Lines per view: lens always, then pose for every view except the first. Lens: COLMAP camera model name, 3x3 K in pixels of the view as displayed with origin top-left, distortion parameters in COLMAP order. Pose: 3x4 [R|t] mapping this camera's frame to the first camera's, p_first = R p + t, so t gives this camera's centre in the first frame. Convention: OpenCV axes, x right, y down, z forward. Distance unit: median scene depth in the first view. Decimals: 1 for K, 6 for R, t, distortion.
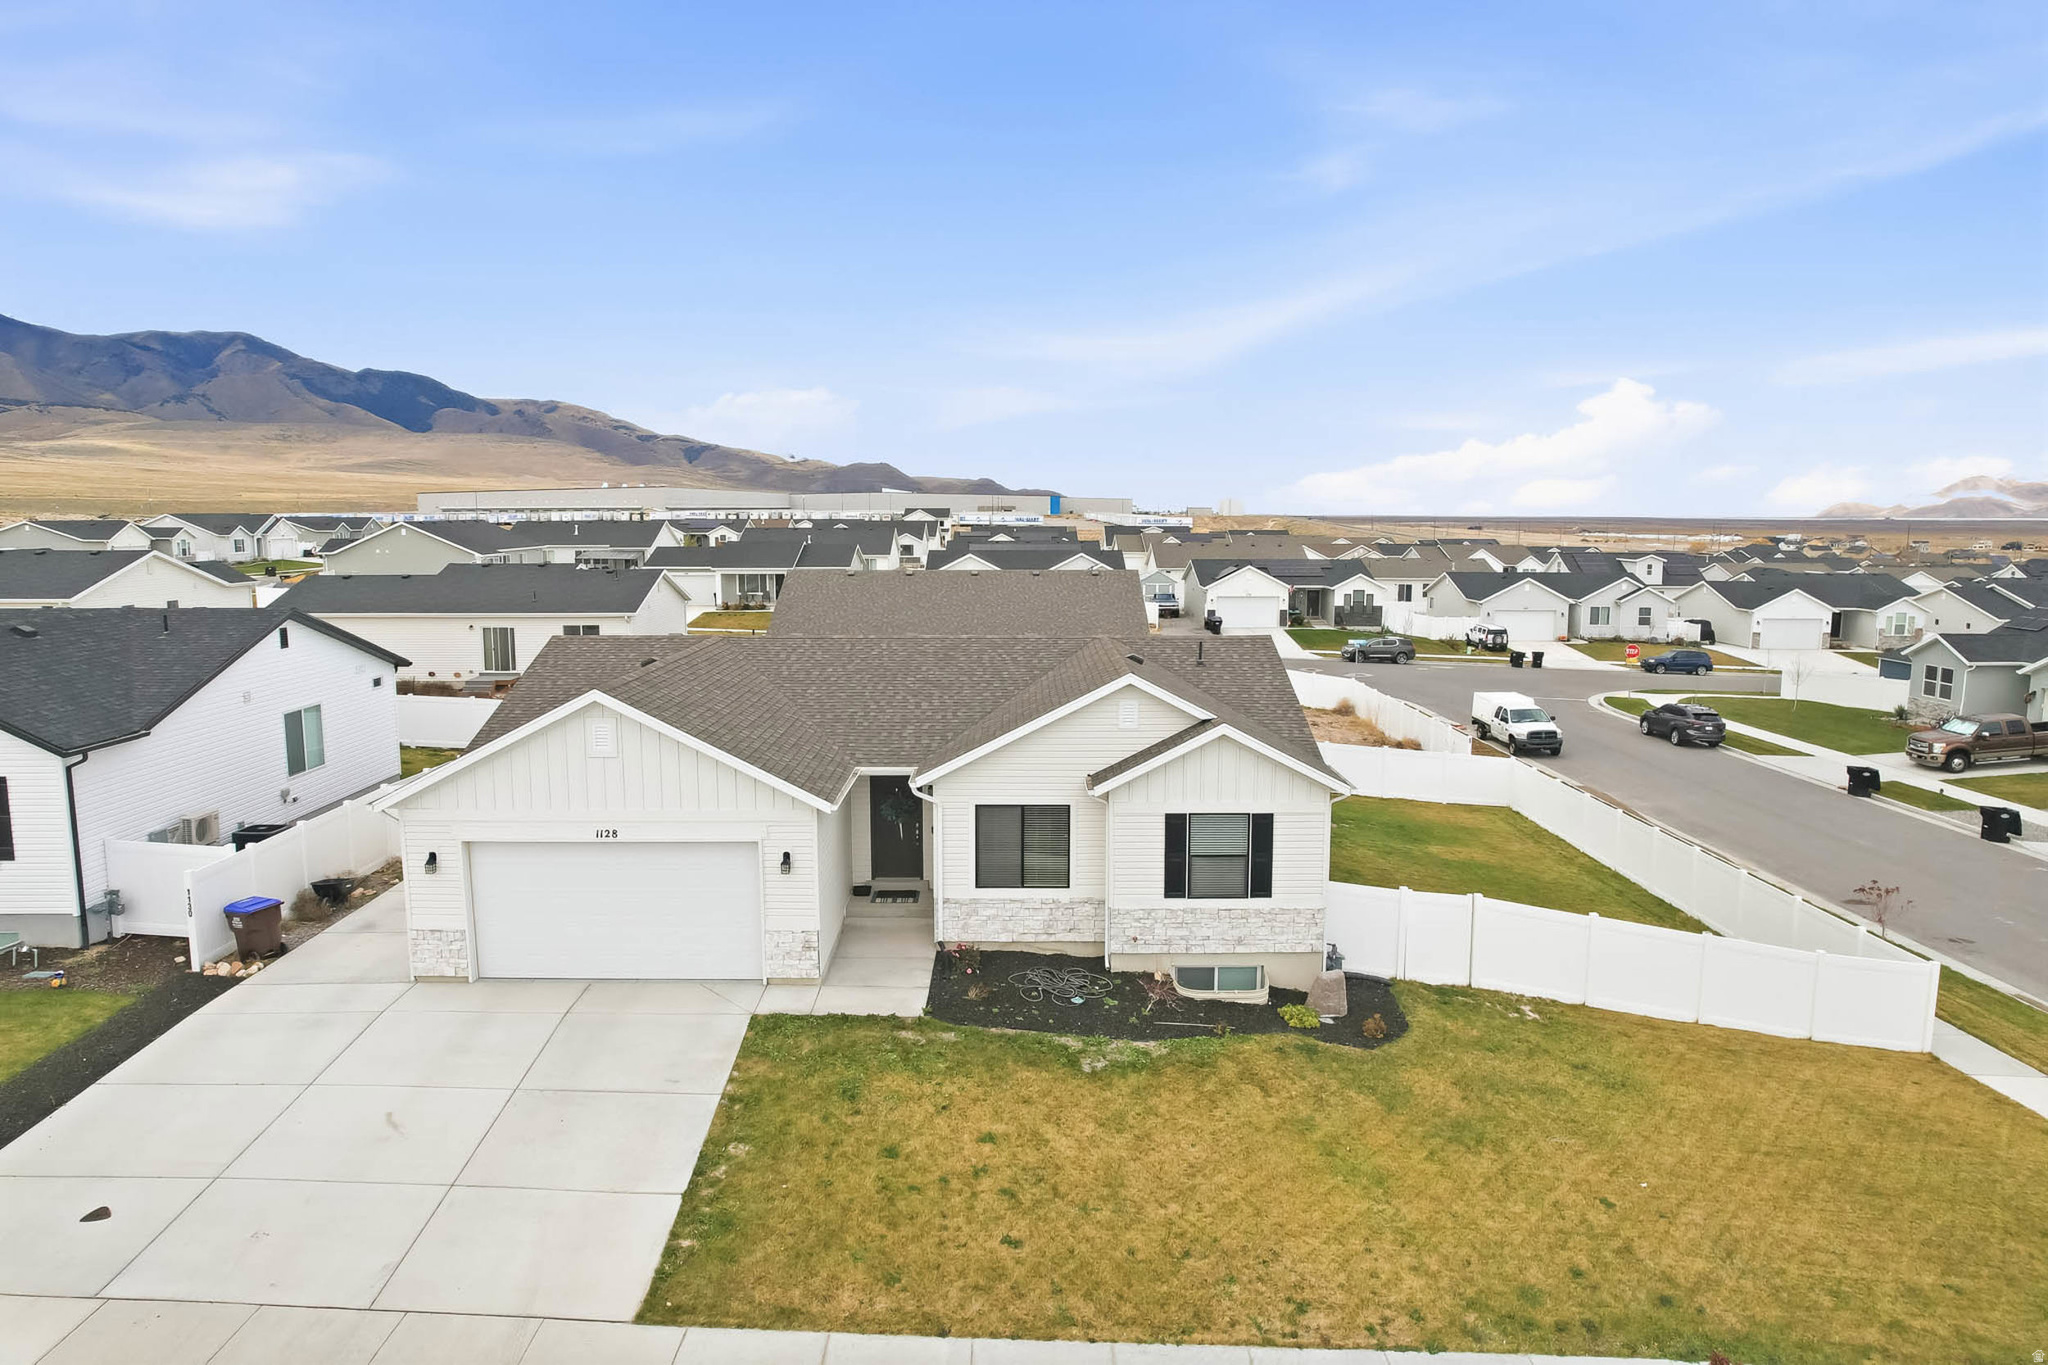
lens RADIAL K [[1310.9, 0, 1020.5], [0, 1310.9, 680.3], [0, 0, 1]] dist [-0.081340, 0.072071]
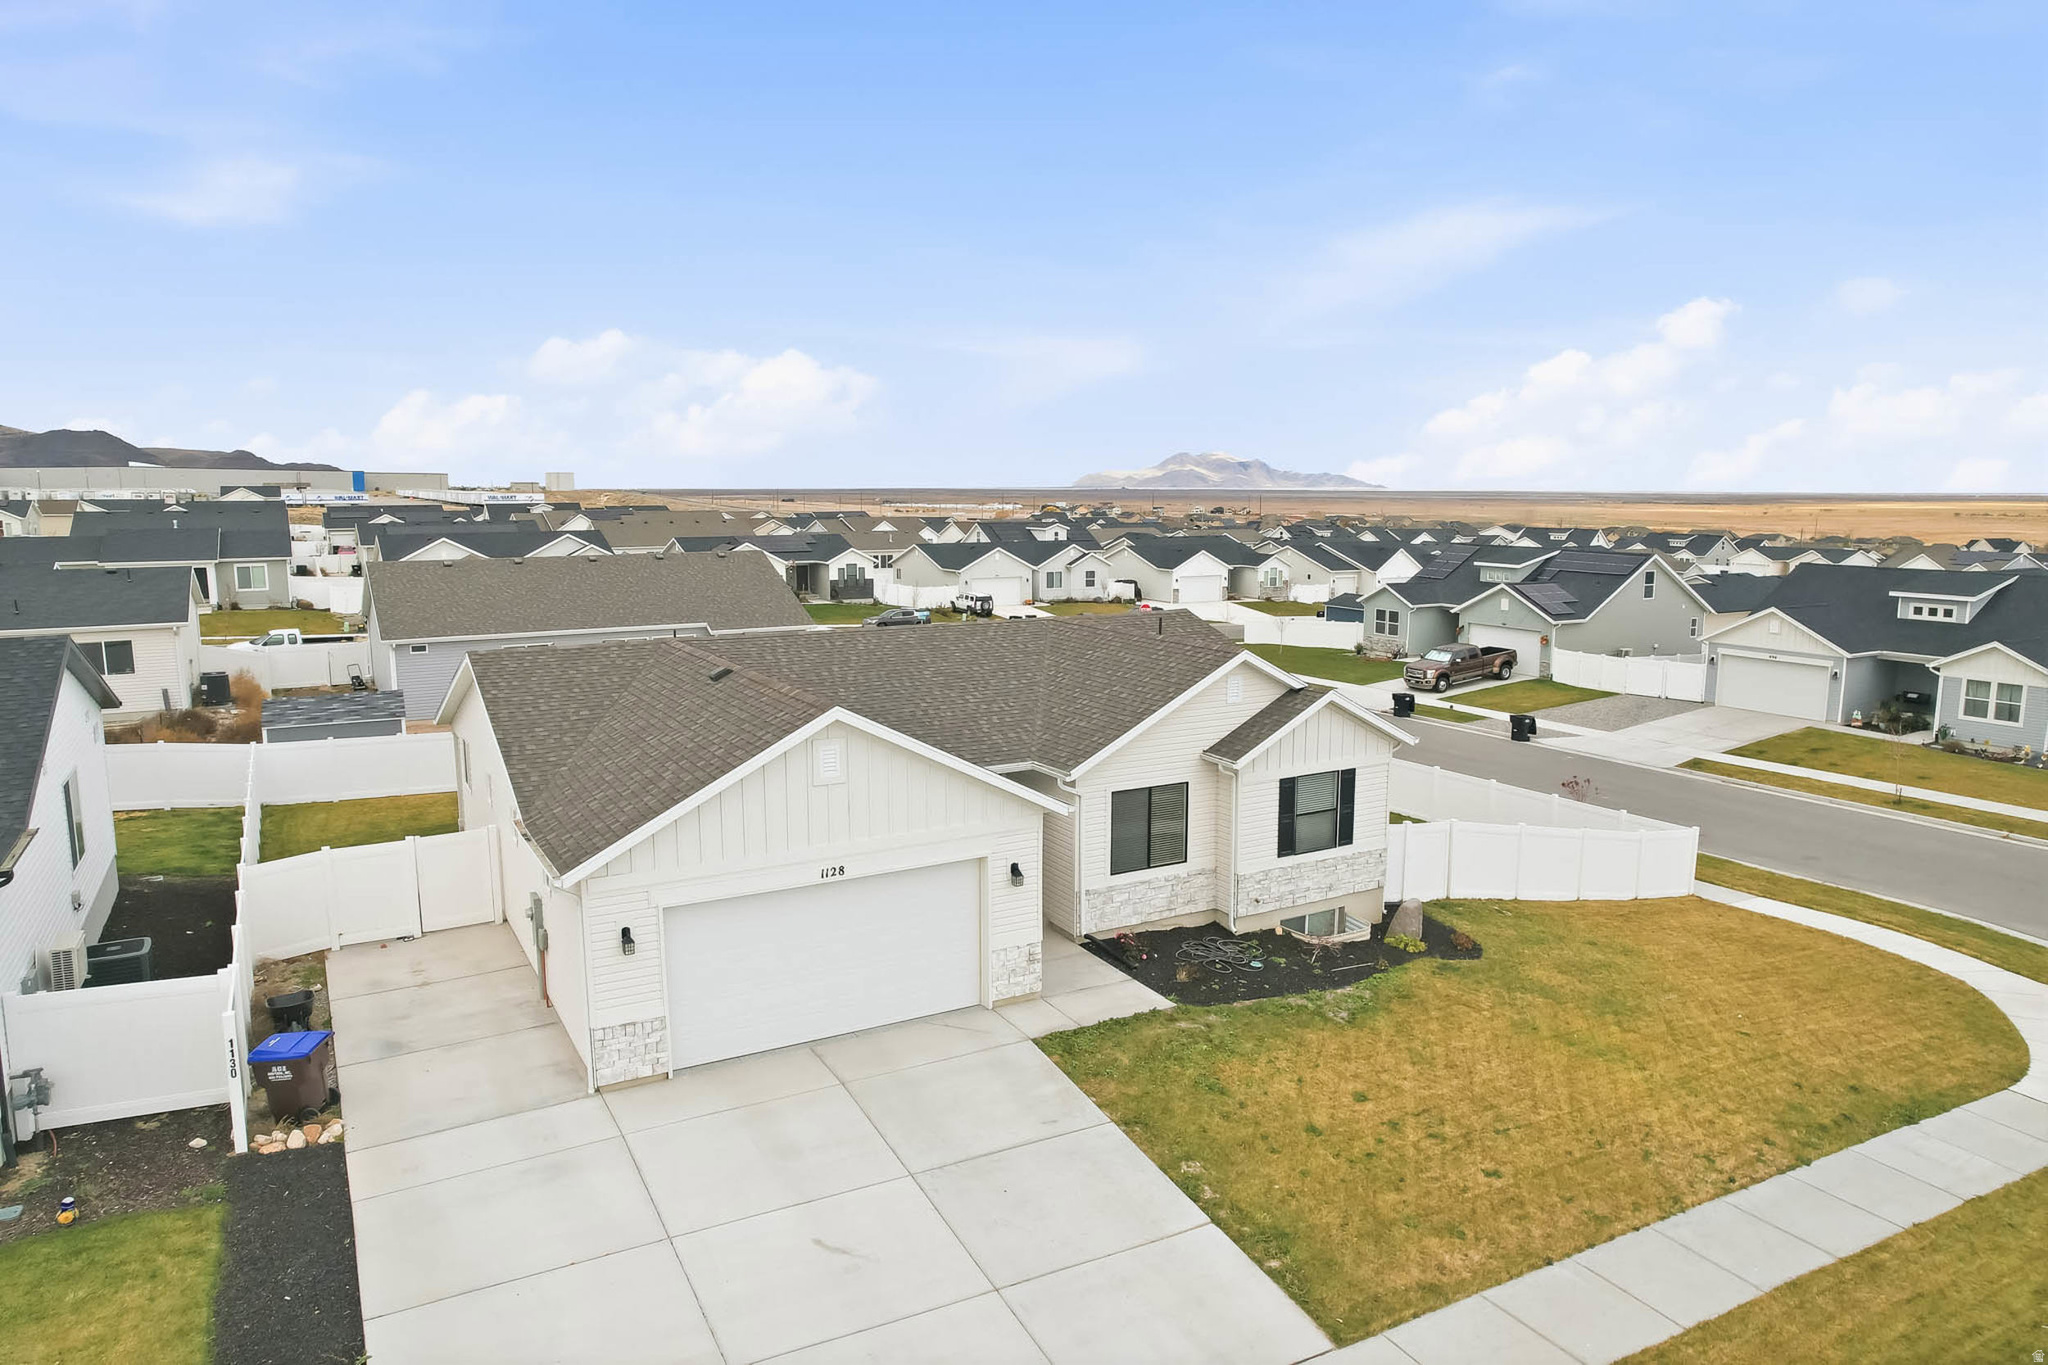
lens RADIAL K [[1310.9, 0, 1020.5], [0, 1310.9, 680.3], [0, 0, 1]] dist [-0.081340, 0.072071]
pose [[0.871302, -0.073666, 0.485187, -0.570688], [0.064165, 0.997283, 0.036188, -0.029684], [-0.486535, -0.000399, 0.873661, 0.166791]]
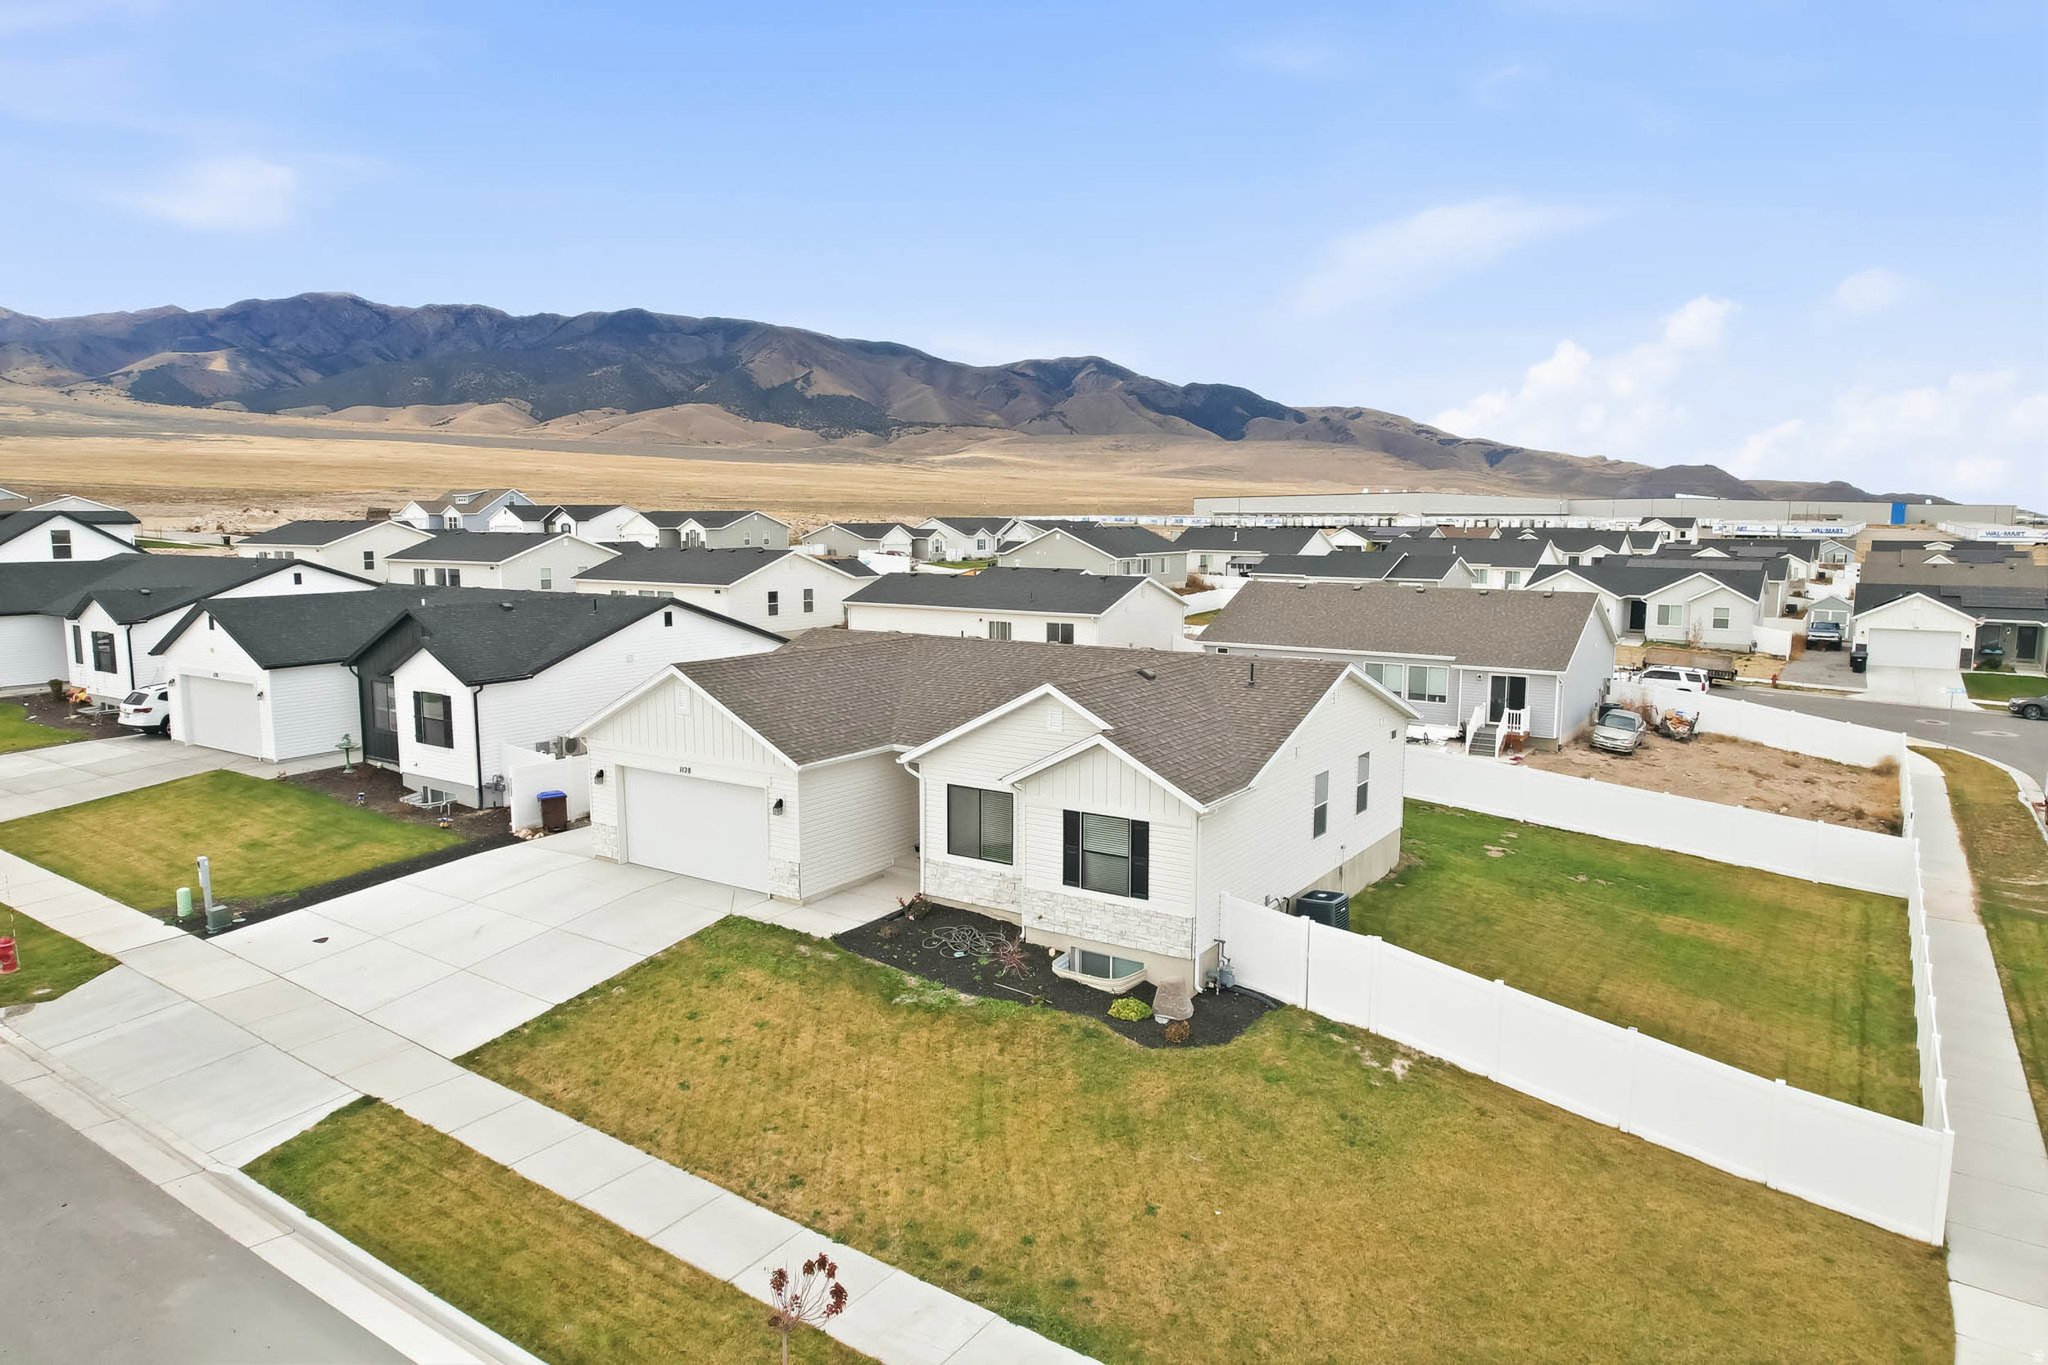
lens RADIAL K [[1310.9, 0, 1020.5], [0, 1310.9, 680.3], [0, 0, 1]] dist [-0.081340, 0.072071]
pose [[0.831012, 0.070940, -0.551712, 0.676091], [-0.072760, 0.997176, 0.018625, -0.026545], [0.551475, 0.024665, 0.833827, 0.036238]]
